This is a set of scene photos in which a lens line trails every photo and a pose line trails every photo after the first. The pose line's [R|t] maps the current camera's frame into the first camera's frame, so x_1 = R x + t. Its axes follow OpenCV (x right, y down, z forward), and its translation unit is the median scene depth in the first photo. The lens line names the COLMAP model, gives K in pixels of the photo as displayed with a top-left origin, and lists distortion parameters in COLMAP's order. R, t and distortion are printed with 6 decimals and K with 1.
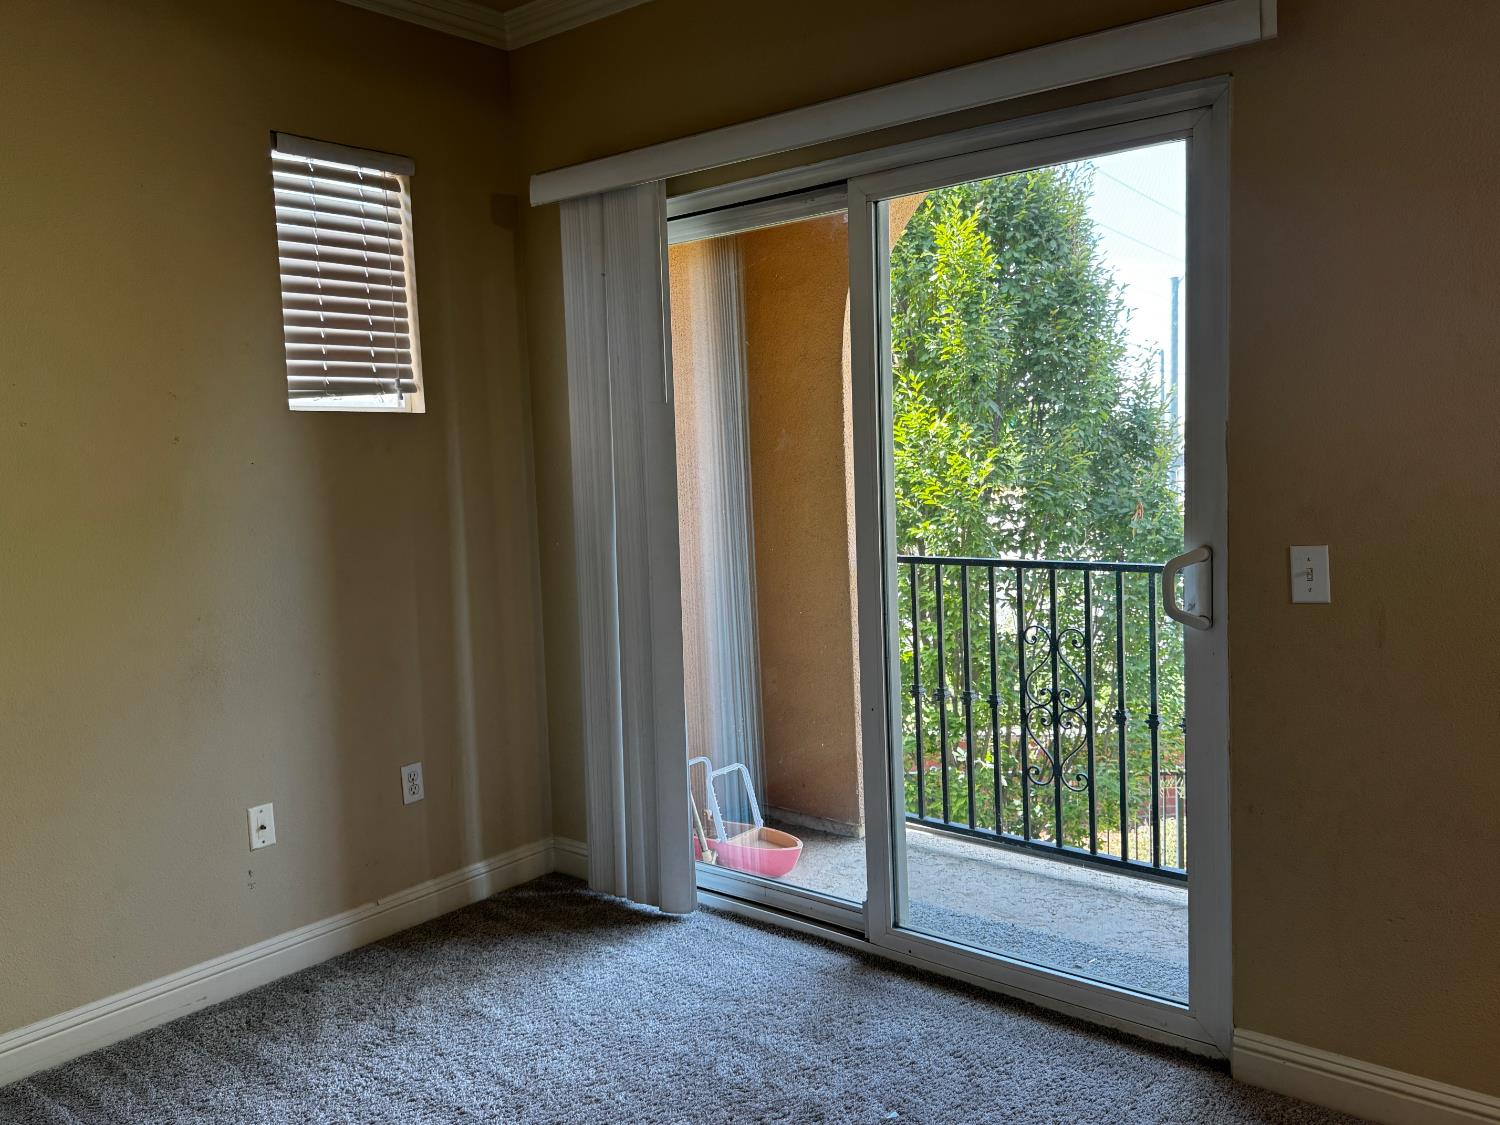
lens RADIAL K [[1173.6, 0, 750.0], [0, 1173.6, 562.5], [0, 0, 1]] dist [0.007517, 0.000119]
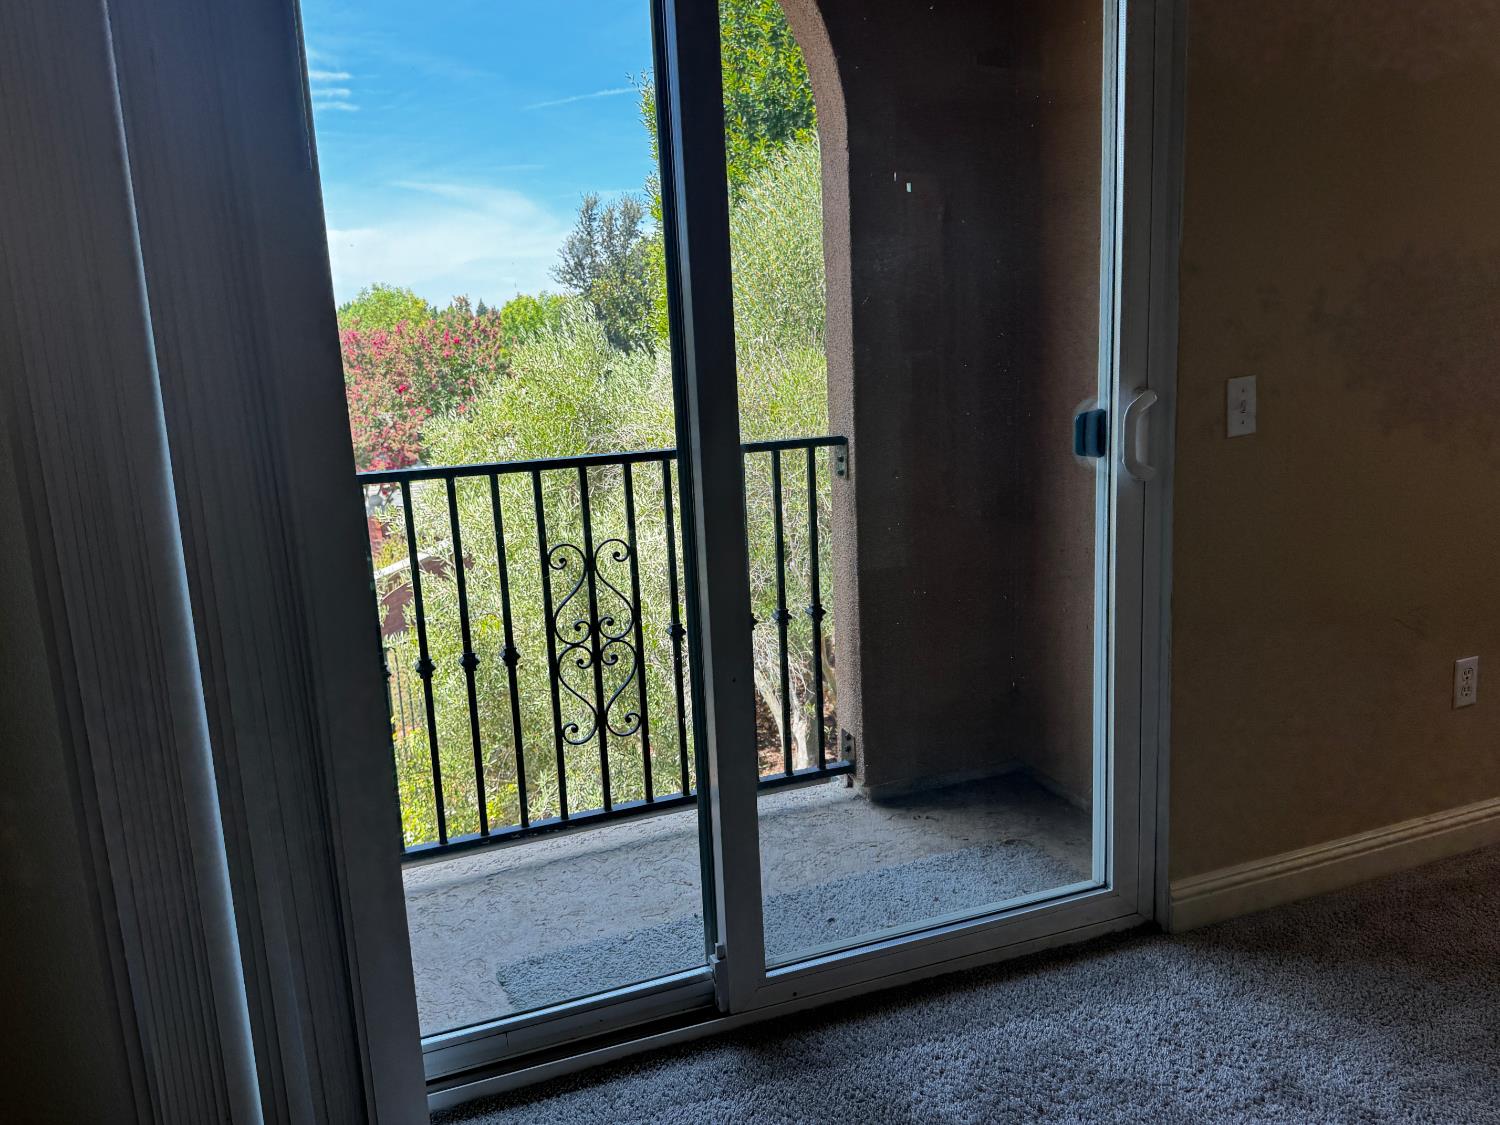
lens RADIAL K [[1173.6, 0, 750.0], [0, 1173.6, 562.5], [0, 0, 1]] dist [0.007517, 0.000119]
pose [[0.499068, -0.170896, 0.849544, -0.355036], [0.110466, 0.984909, 0.133233, -0.022793], [-0.859493, 0.027354, 0.510415, 0.519086]]
